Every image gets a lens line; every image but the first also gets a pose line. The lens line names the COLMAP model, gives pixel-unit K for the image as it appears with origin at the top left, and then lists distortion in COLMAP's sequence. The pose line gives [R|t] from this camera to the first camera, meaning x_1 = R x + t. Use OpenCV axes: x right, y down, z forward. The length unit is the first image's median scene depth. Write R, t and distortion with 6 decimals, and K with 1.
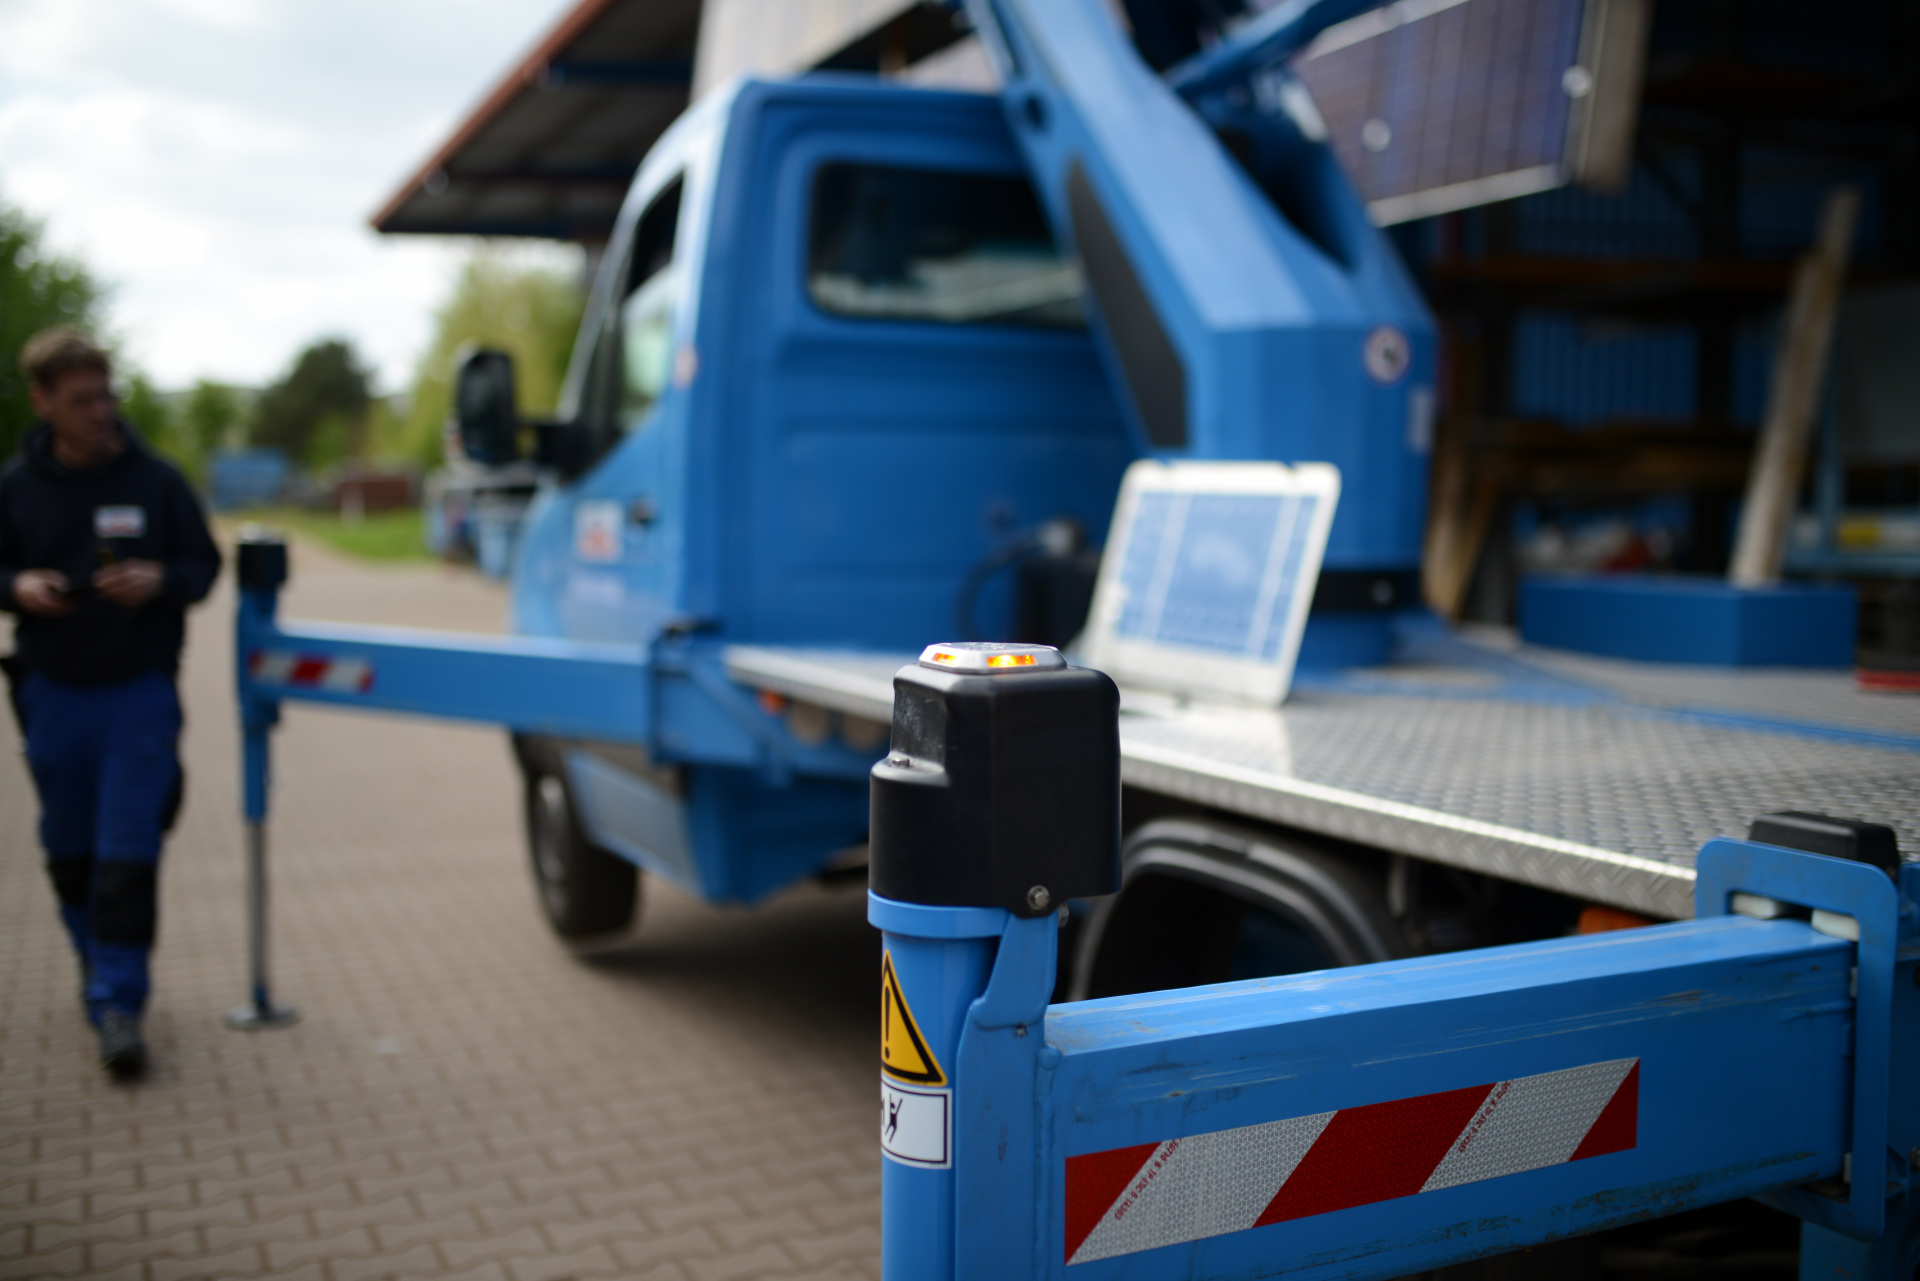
lens RADIAL K [[1858.5, 0, 960.0], [0, 1858.5, 640.5], [0, 0, 1]] dist [-0.012260, 0.020219]
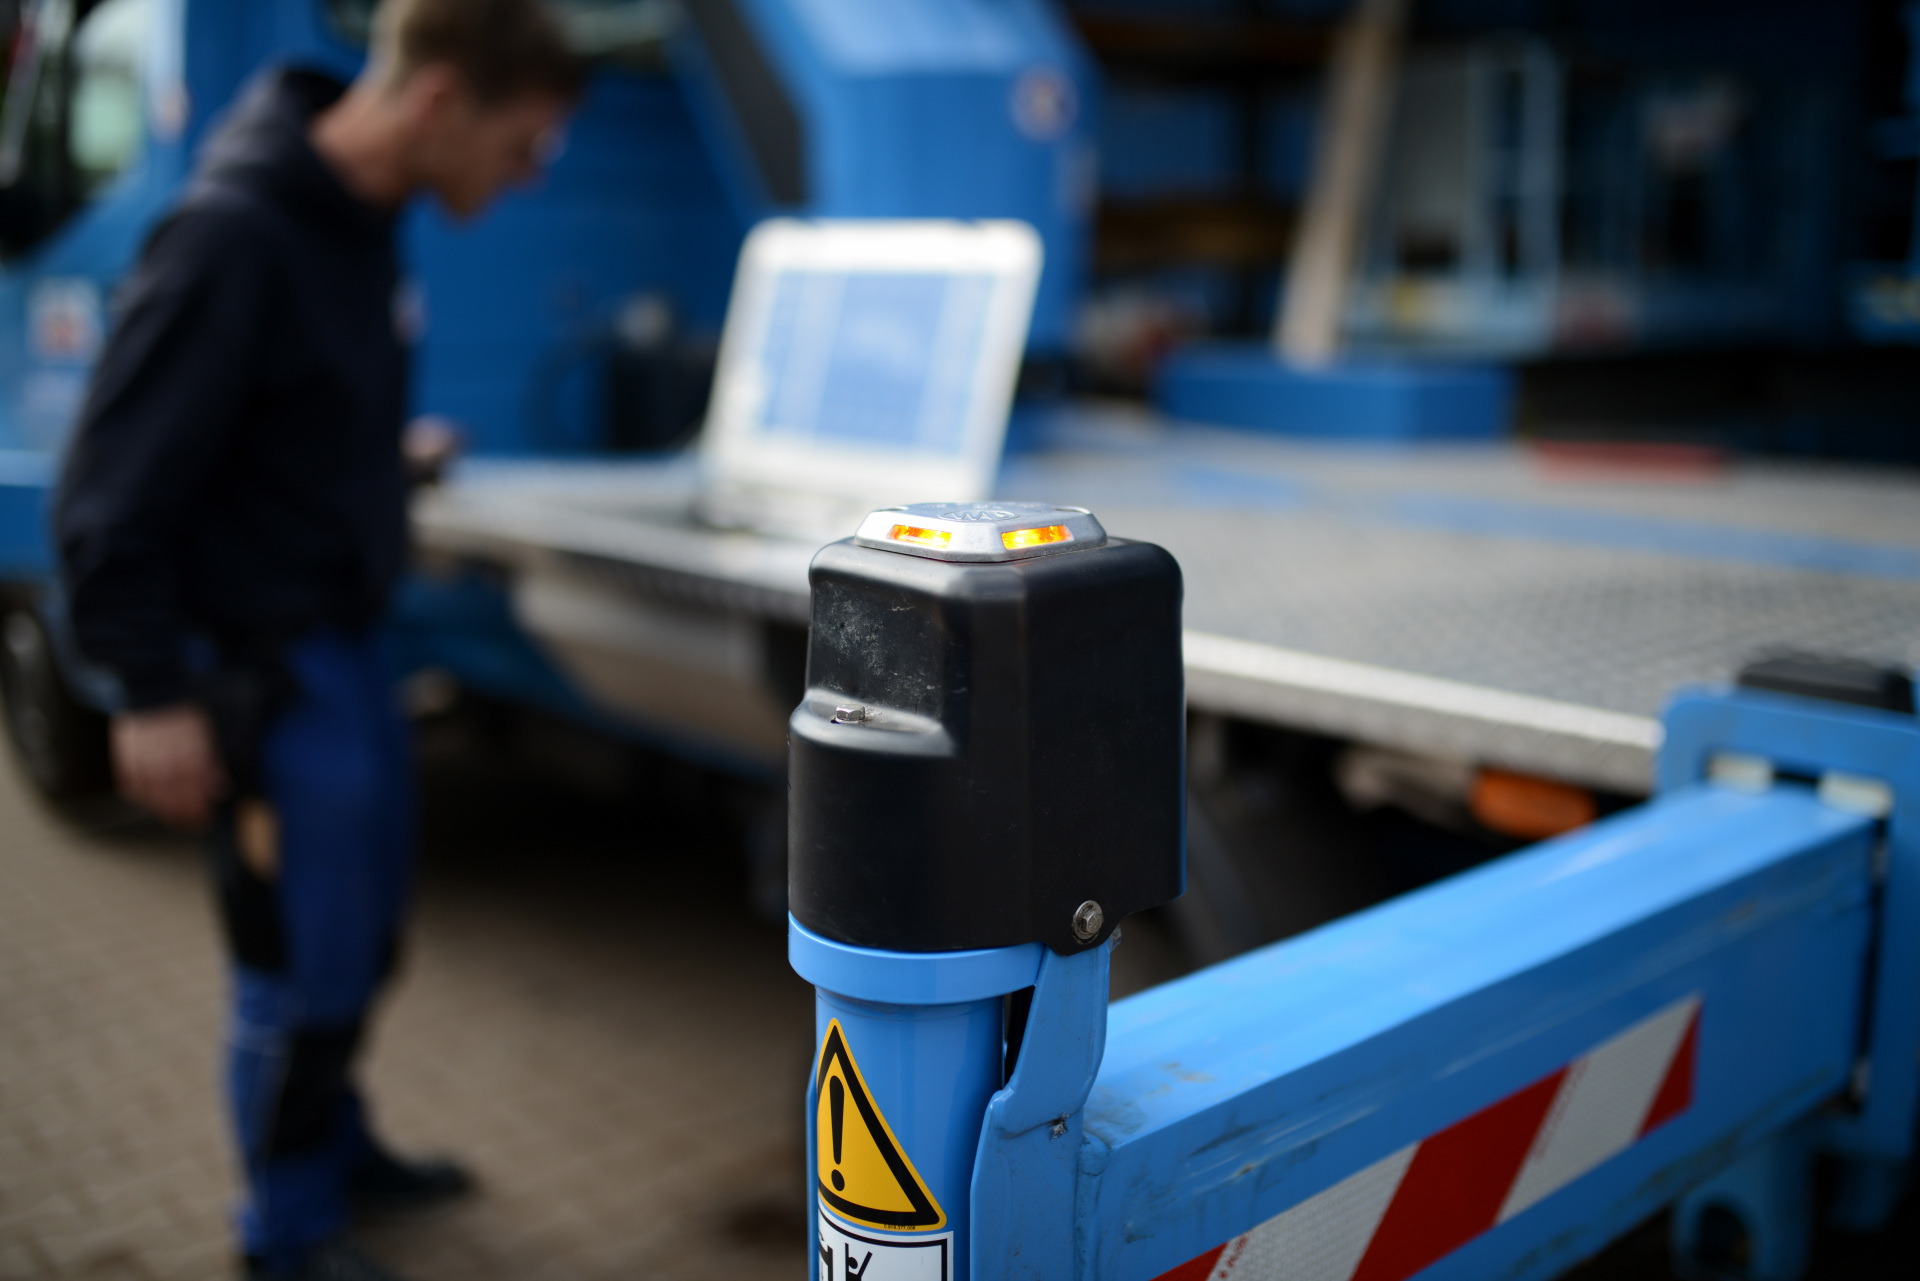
lens RADIAL K [[1858.5, 0, 960.0], [0, 1858.5, 640.5], [0, 0, 1]] dist [-0.012260, 0.020219]
pose [[0.963147, -0.055008, 0.263290, -0.152046], [0.023571, 0.992360, 0.121103, -0.028548], [-0.267940, -0.110435, 0.957085, 0.420484]]
